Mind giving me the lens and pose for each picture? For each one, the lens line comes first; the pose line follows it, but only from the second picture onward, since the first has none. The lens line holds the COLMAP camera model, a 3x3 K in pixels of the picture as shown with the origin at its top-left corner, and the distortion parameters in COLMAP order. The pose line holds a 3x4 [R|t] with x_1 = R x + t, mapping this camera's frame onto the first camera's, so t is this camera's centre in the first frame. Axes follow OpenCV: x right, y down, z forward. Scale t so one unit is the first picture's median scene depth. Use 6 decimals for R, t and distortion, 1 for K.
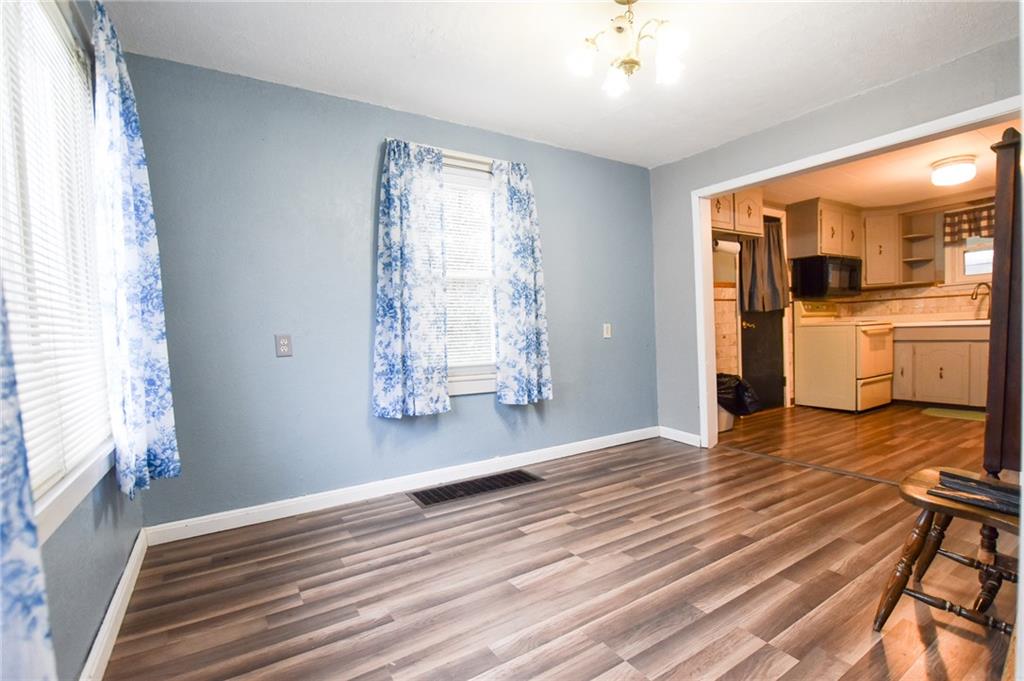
lens RADIAL K [[459.5, 0, 526.5], [0, 459.5, 345.2], [0, 0, 1]] dist [-0.002170, -0.000039]
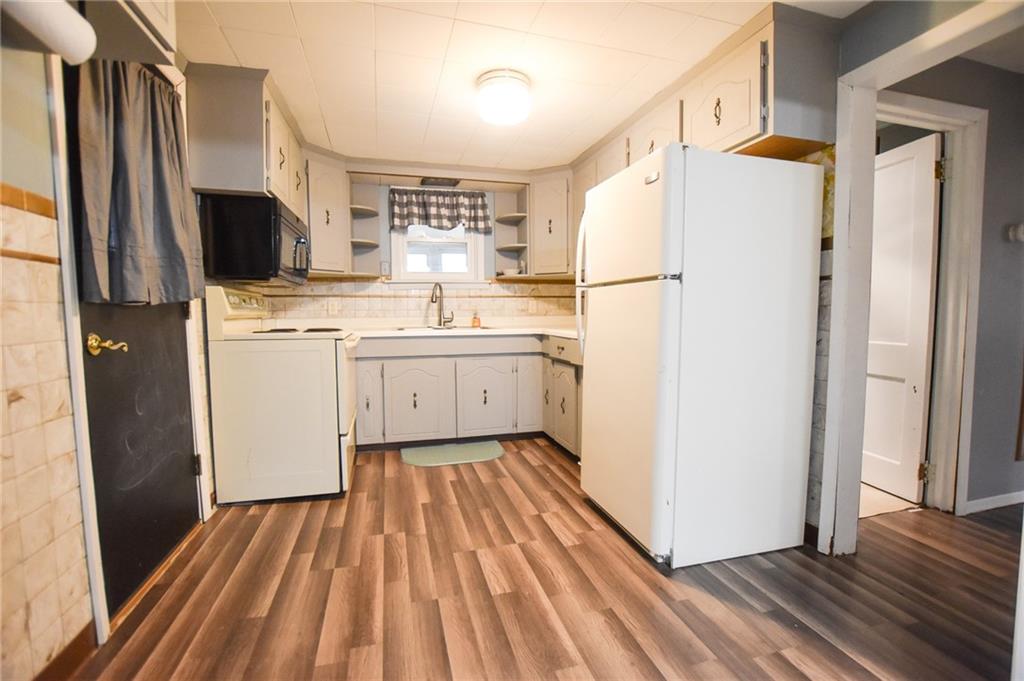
lens RADIAL K [[459.5, 0, 526.5], [0, 459.5, 345.2], [0, 0, 1]] dist [-0.002170, -0.000039]
pose [[0.287915, -0.034954, 0.957018, 0.233753], [0.023681, 0.999288, 0.029373, -0.042052], [-0.957363, 0.014206, 0.288538, 0.568518]]
